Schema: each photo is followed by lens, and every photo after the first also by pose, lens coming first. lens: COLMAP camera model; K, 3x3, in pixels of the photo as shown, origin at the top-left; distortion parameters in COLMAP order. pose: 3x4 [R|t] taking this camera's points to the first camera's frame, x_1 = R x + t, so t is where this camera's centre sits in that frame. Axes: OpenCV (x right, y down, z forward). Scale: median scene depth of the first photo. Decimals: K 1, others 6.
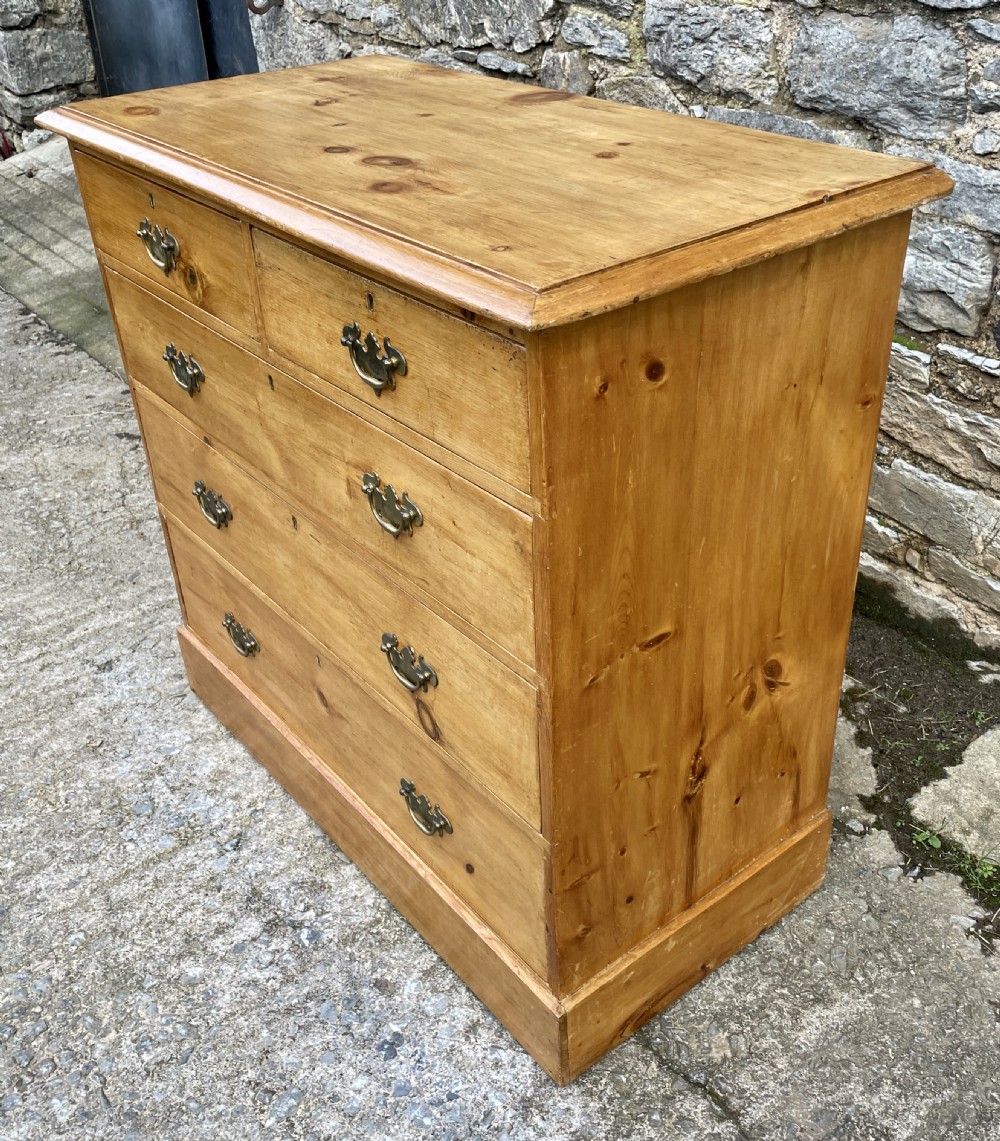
lens RADIAL K [[1150.9, 0, 531.5], [0, 1150.9, 545.3], [0, 0, 1]] dist [0.035531, 0.000000]
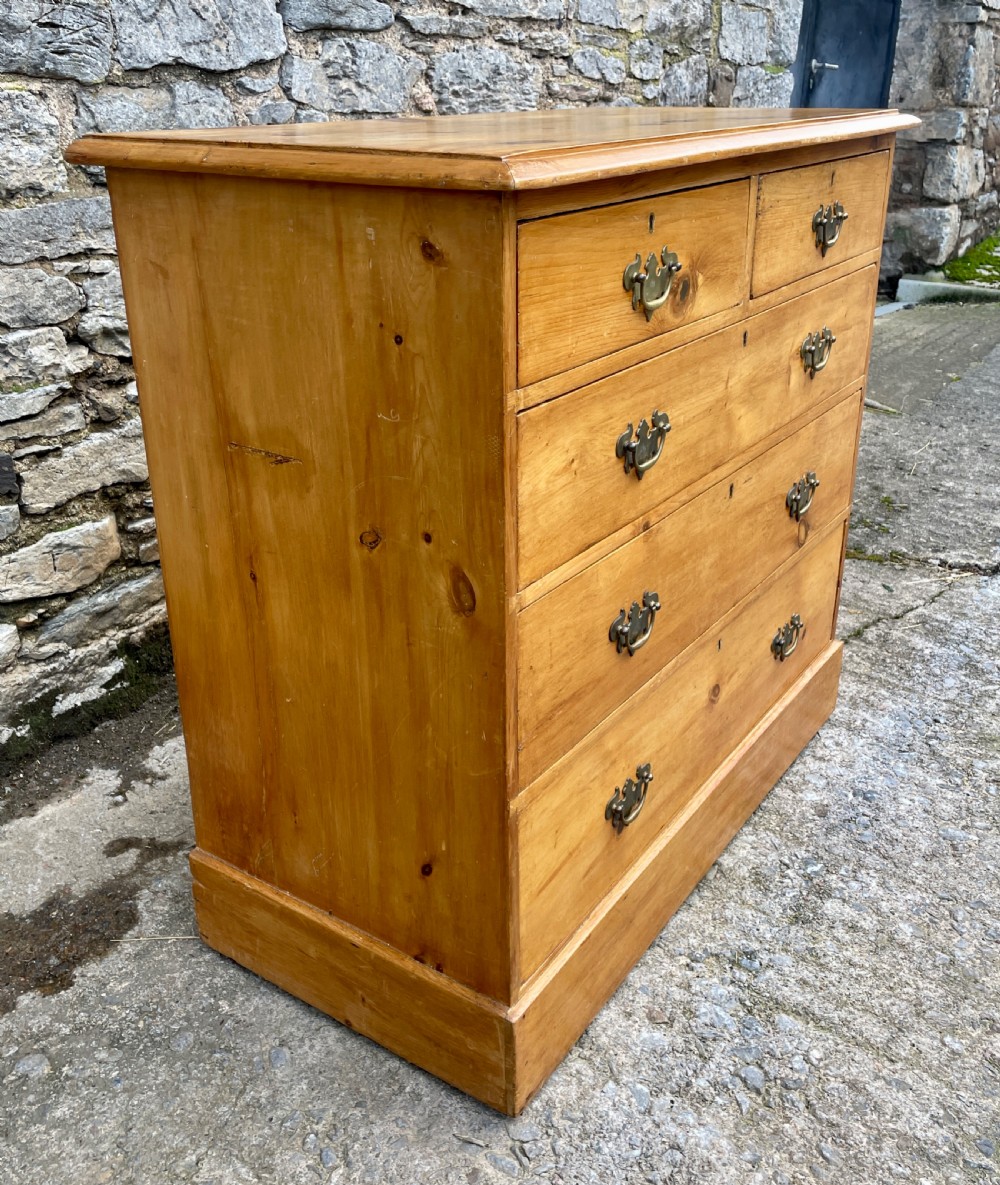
lens RADIAL K [[1130.4, 0, 490.3], [0, 1130.4, 531.1], [0, 0, 1]] dist [0.025635, 0.000000]
pose [[-0.267267, -0.329710, 0.905461, -1.004249], [0.524995, 0.738123, 0.423740, -0.496527], [-0.808053, 0.588614, -0.024180, 1.164235]]
